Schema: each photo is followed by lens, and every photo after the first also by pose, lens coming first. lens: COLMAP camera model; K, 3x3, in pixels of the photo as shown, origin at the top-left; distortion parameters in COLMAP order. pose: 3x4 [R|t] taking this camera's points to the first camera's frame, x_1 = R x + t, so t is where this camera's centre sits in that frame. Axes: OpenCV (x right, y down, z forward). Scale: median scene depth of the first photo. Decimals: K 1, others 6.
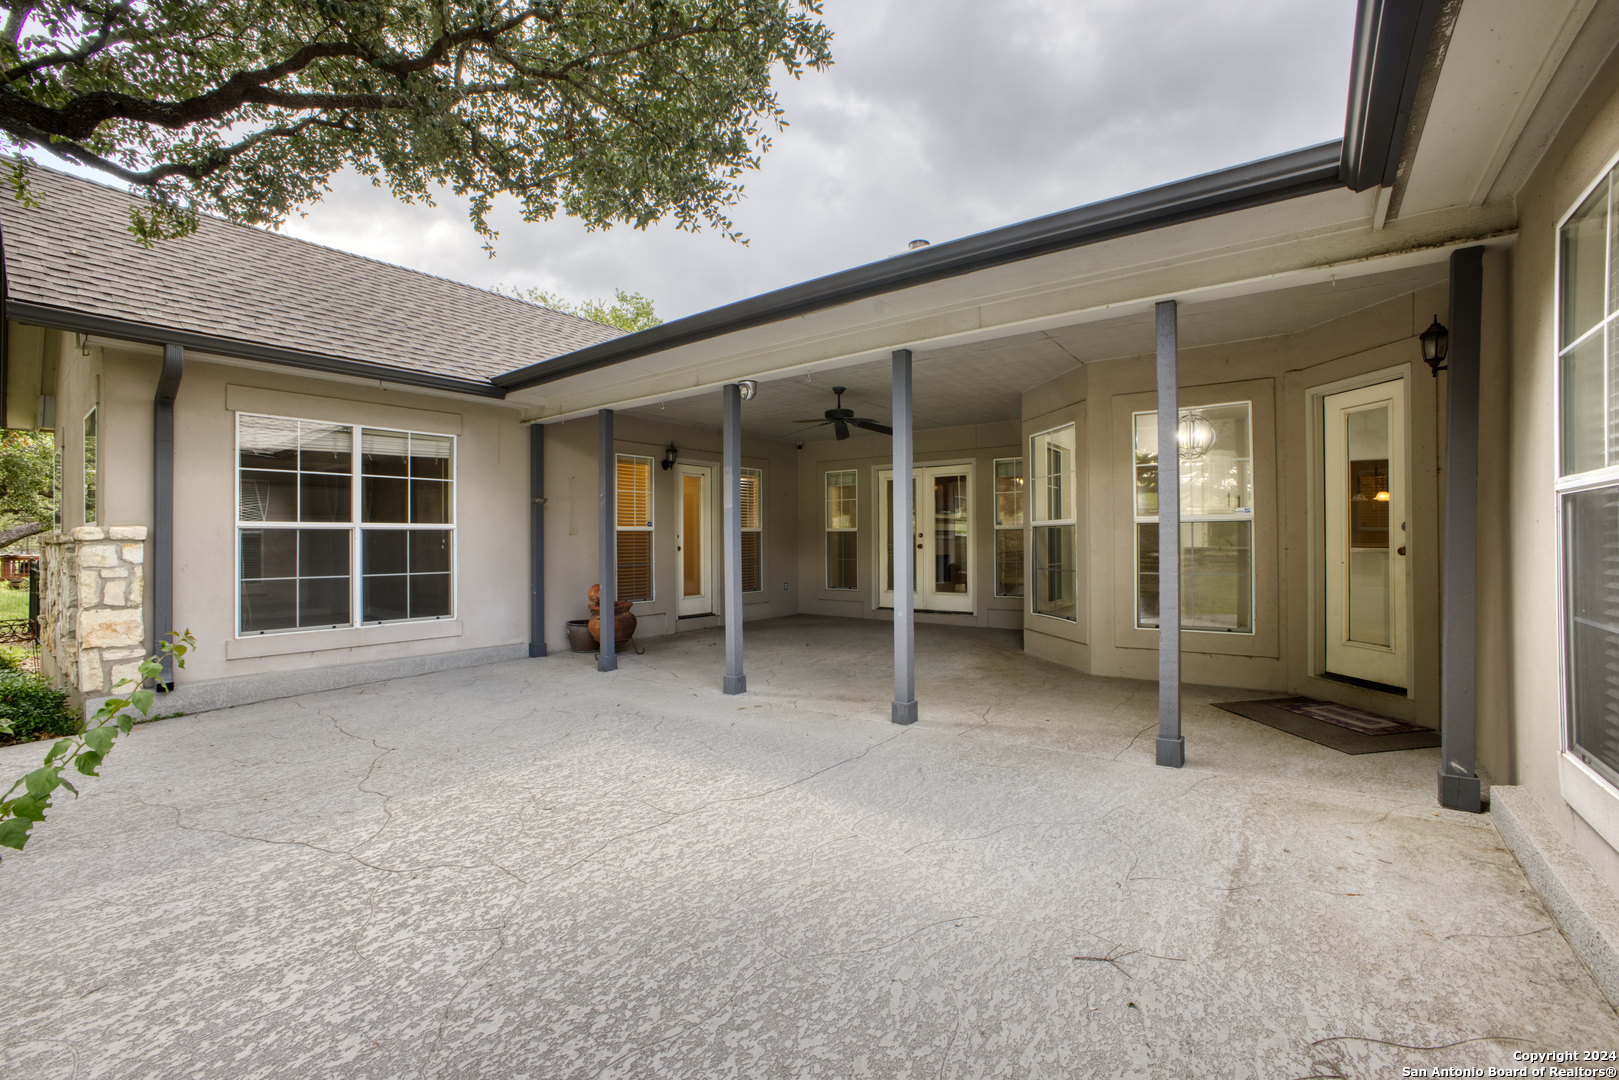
lens RADIAL K [[711.0, 0, 809.5], [0, 711.0, 540.0], [0, 0, 1]] dist [-0.051208, 0.001164]
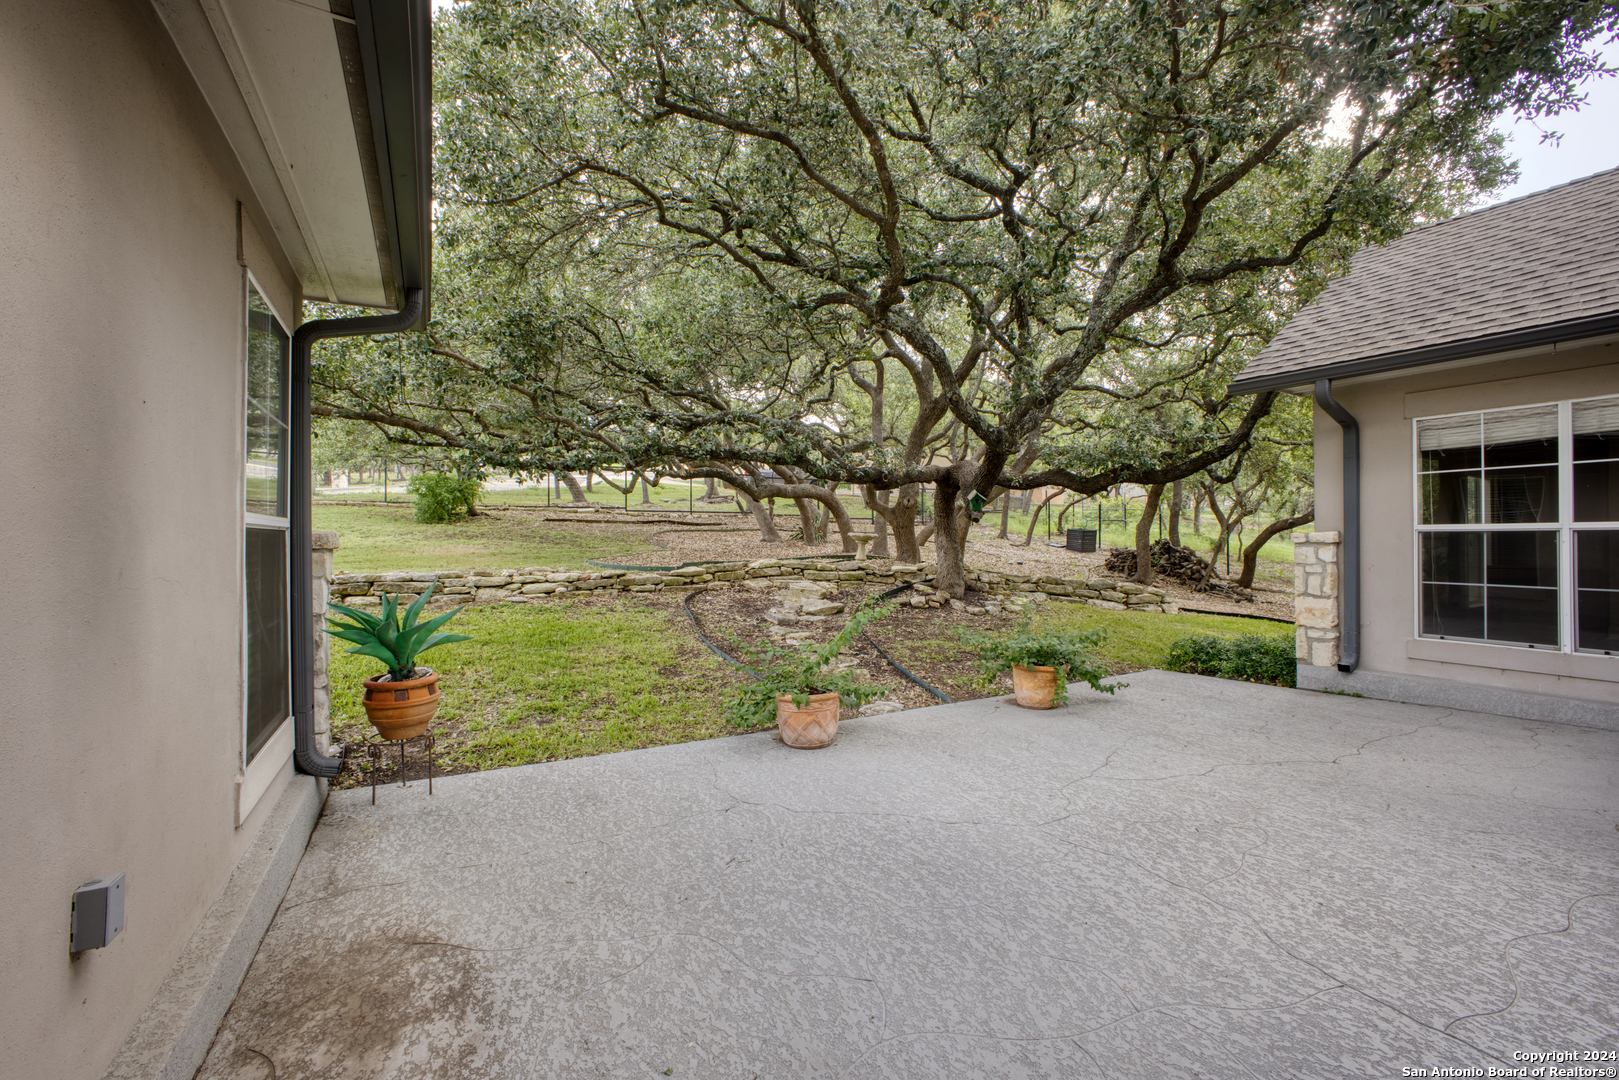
lens RADIAL K [[711.0, 0, 809.5], [0, 711.0, 540.0], [0, 0, 1]] dist [-0.051208, 0.001164]
pose [[-0.411407, 0.009786, -0.911399, 0.612710], [0.009129, 0.999936, 0.006616, -0.025521], [0.911406, -0.005598, -0.411470, 0.770473]]
